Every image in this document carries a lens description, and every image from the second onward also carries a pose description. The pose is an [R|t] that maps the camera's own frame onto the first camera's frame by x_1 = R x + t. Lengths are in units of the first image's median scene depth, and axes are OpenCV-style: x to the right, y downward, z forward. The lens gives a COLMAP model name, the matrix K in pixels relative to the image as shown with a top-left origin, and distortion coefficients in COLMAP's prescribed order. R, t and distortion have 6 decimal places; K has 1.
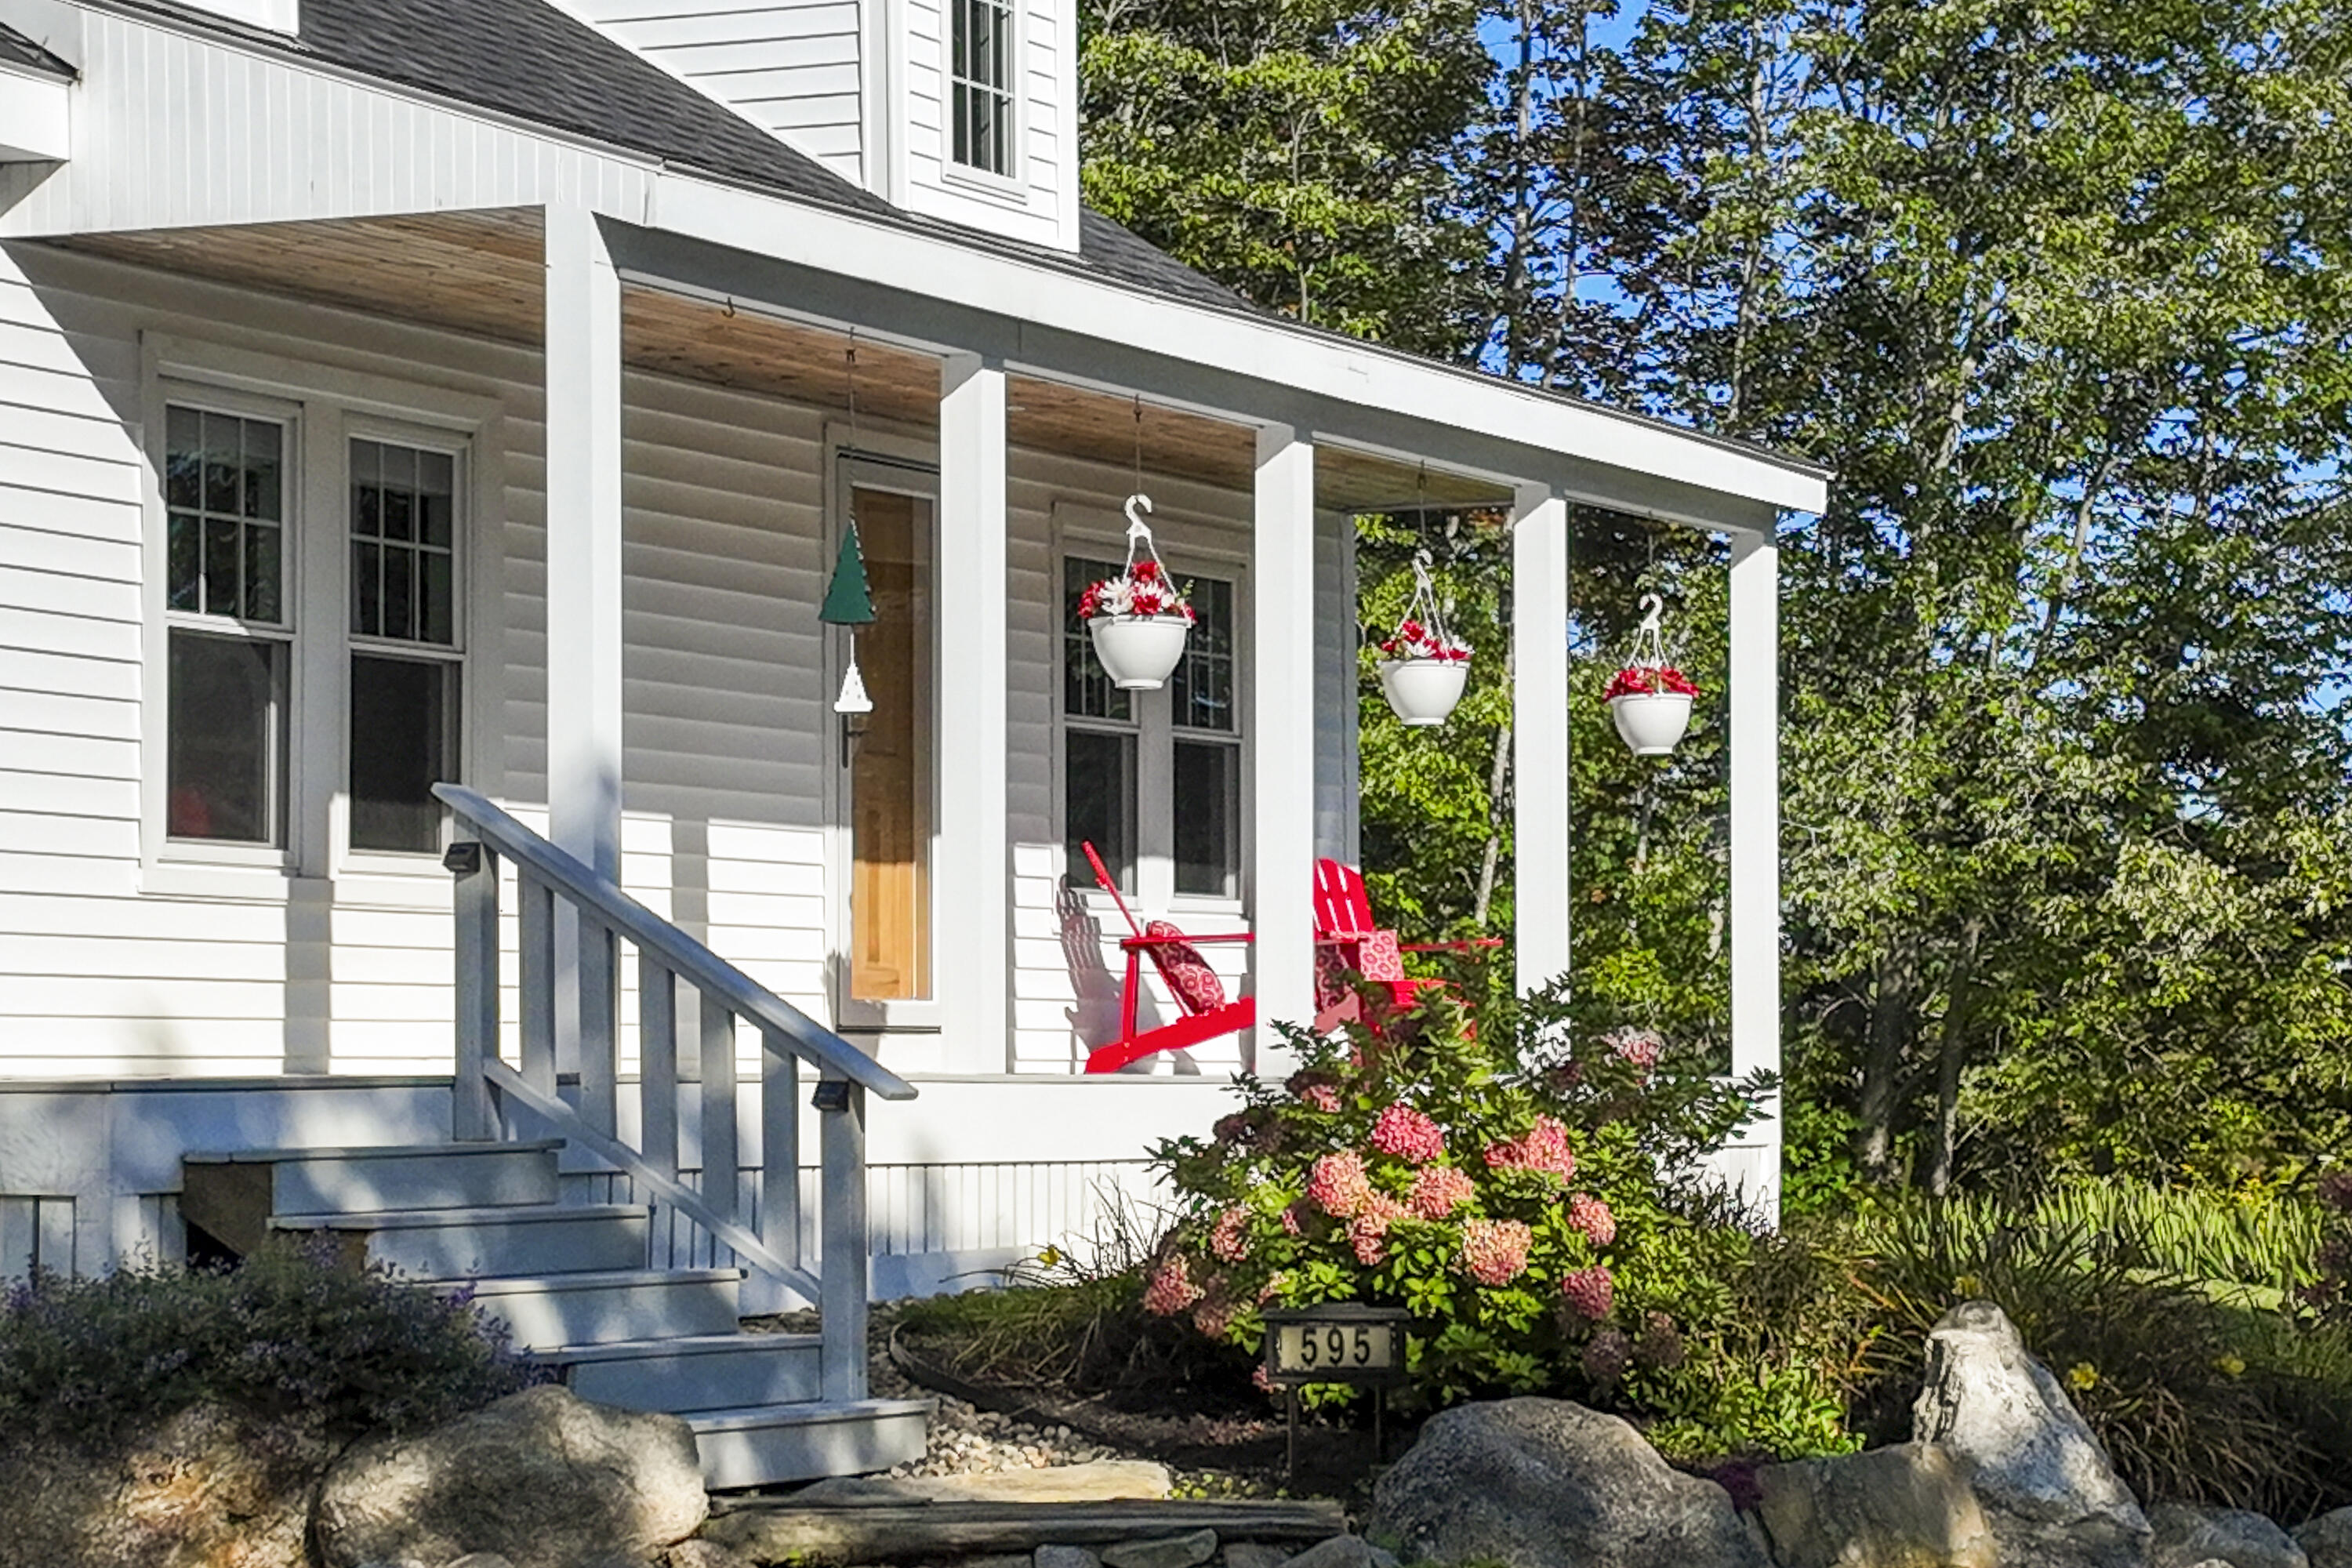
lens RADIAL K [[6122.2, 0, 1185.9], [0, 6122.2, 808.8], [0, 0, 1]] dist [0.557909, 0.000000]
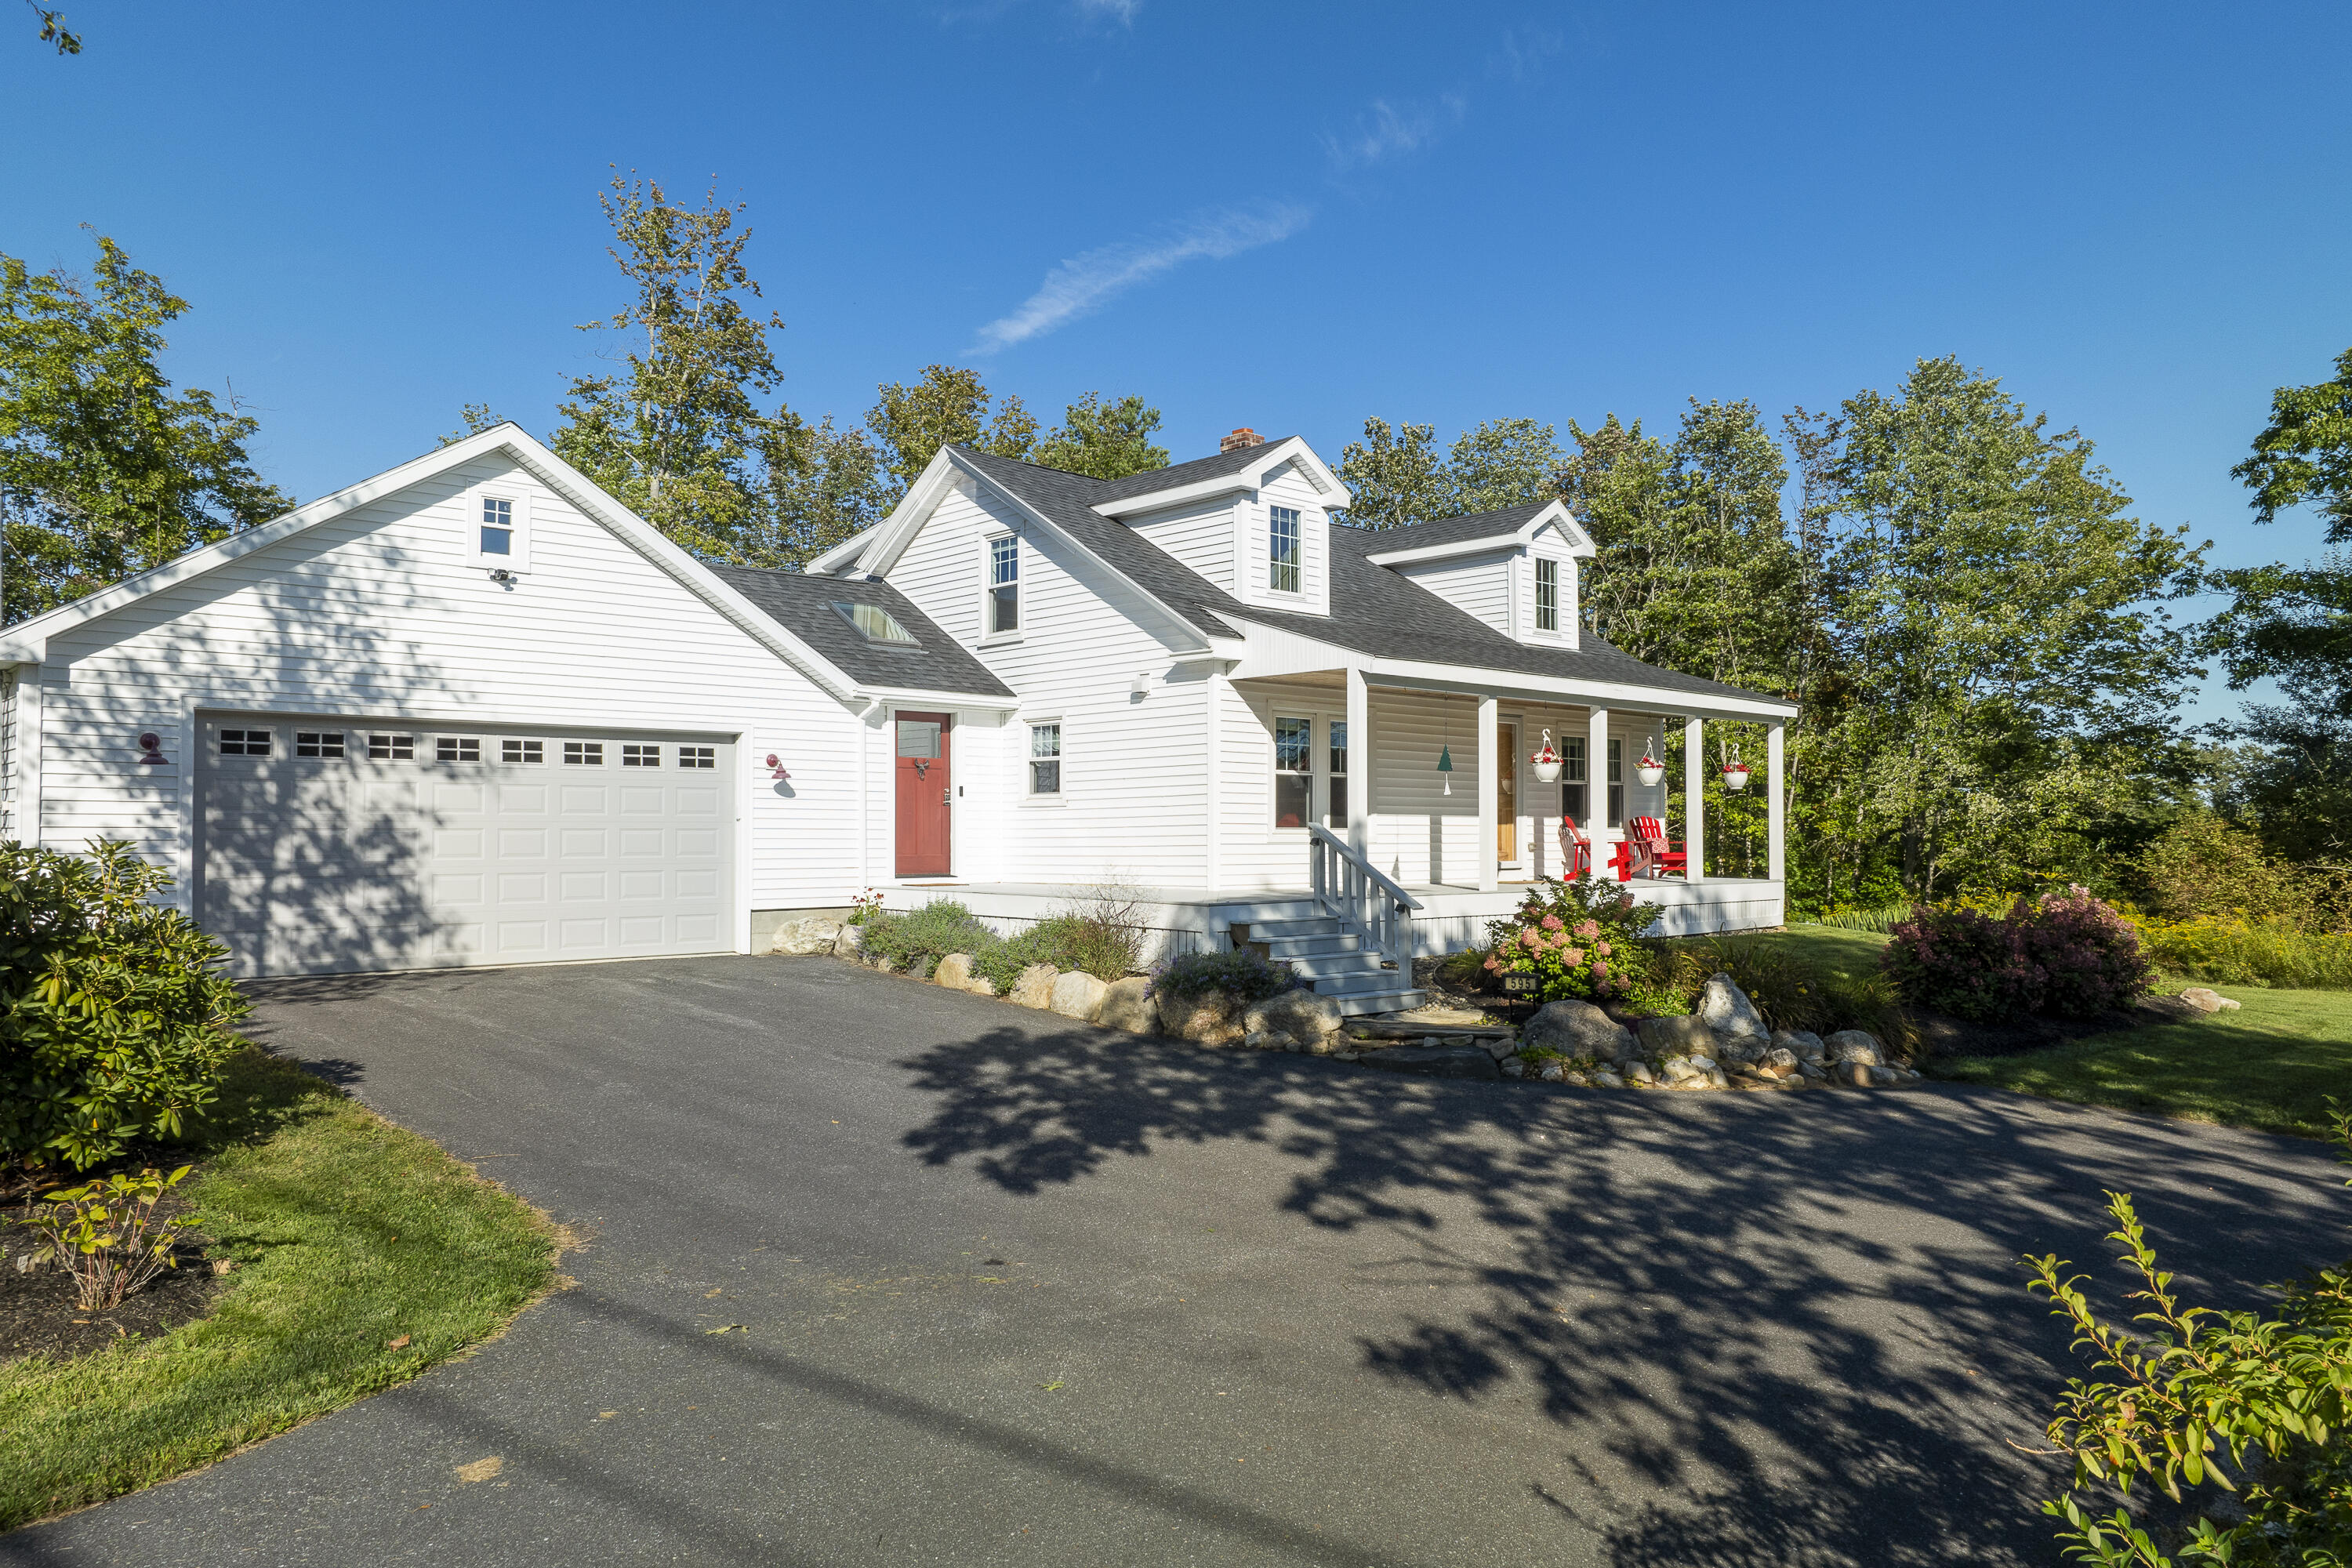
lens RADIAL K [[1622.7, 0, 1165.4], [0, 1622.7, 814.6], [0, 0, 1]] dist [-0.007357, 0.010173]
pose [[0.930003, -0.002060, -0.367547, 0.115681], [0.015153, 0.999349, 0.032740, -0.030298], [0.367240, -0.036018, 0.929428, 0.020193]]
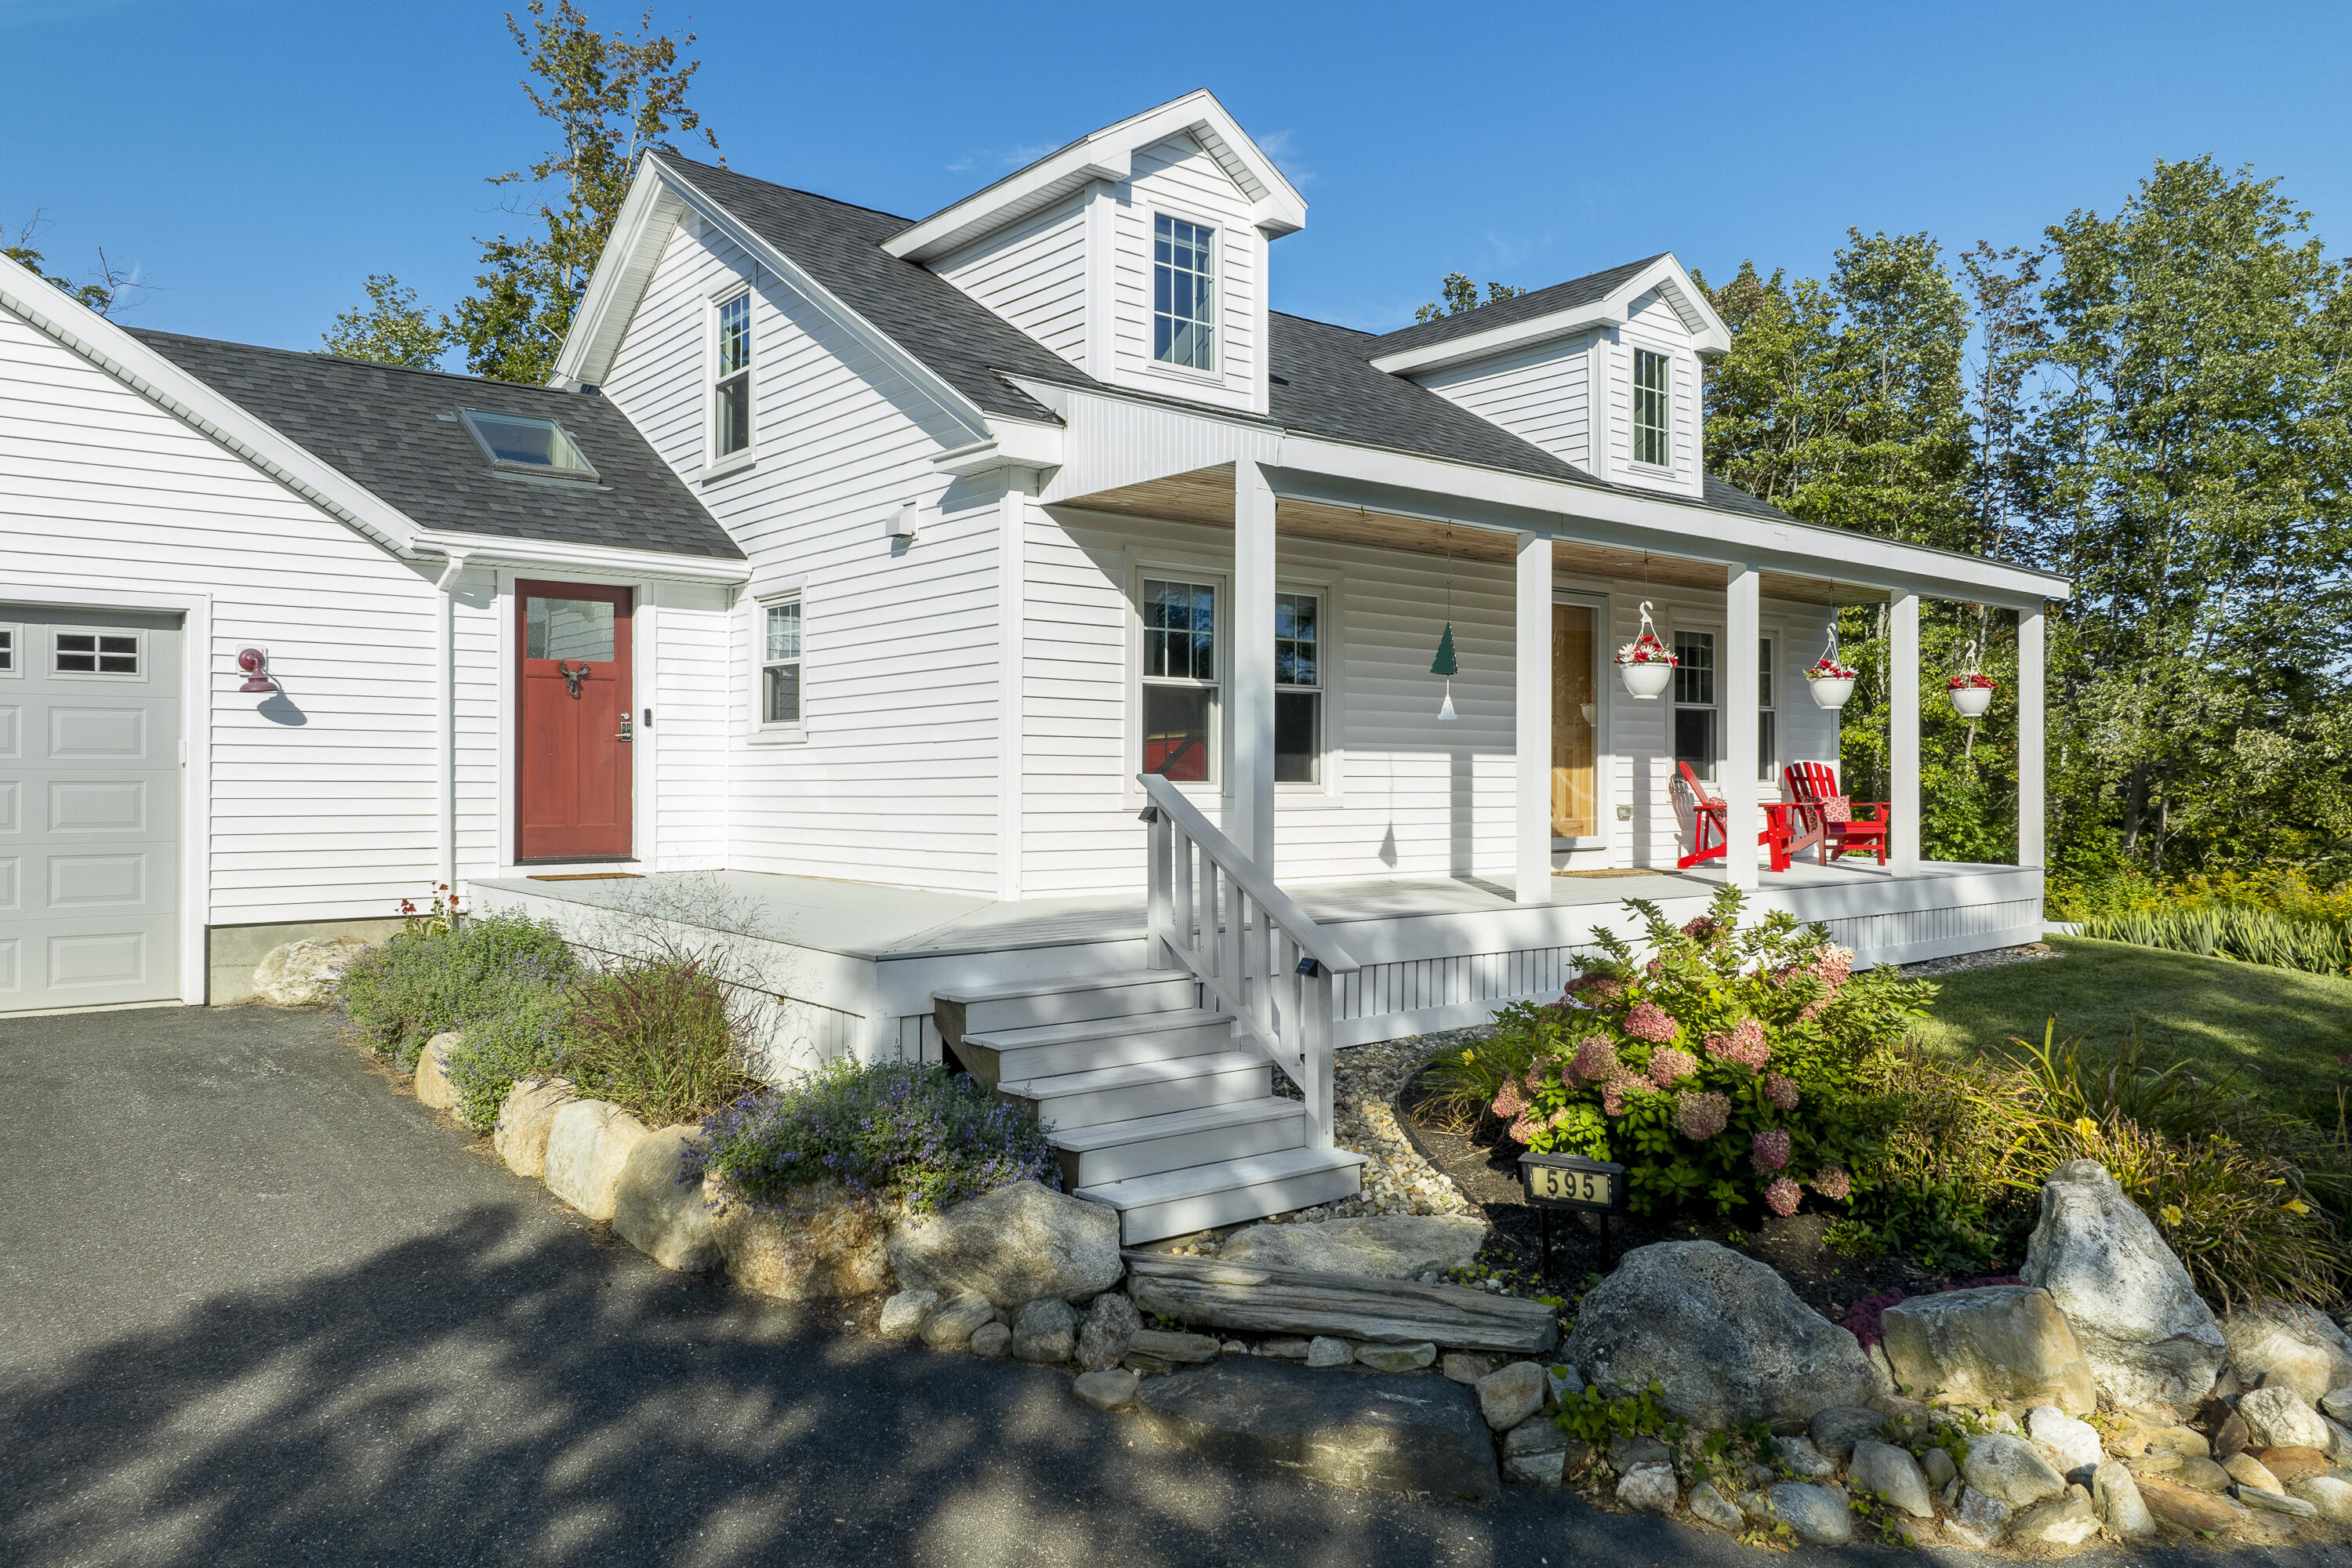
lens RADIAL K [[1622.7, 0, 1181.0], [0, 1622.7, 764.5], [0, 0, 1]] dist [-0.007357, 0.010173]
pose [[0.908081, 0.000569, -0.418795, 0.063930], [0.015531, 0.999265, 0.035034, -0.016429], [0.418507, -0.038318, 0.907405, 0.393968]]
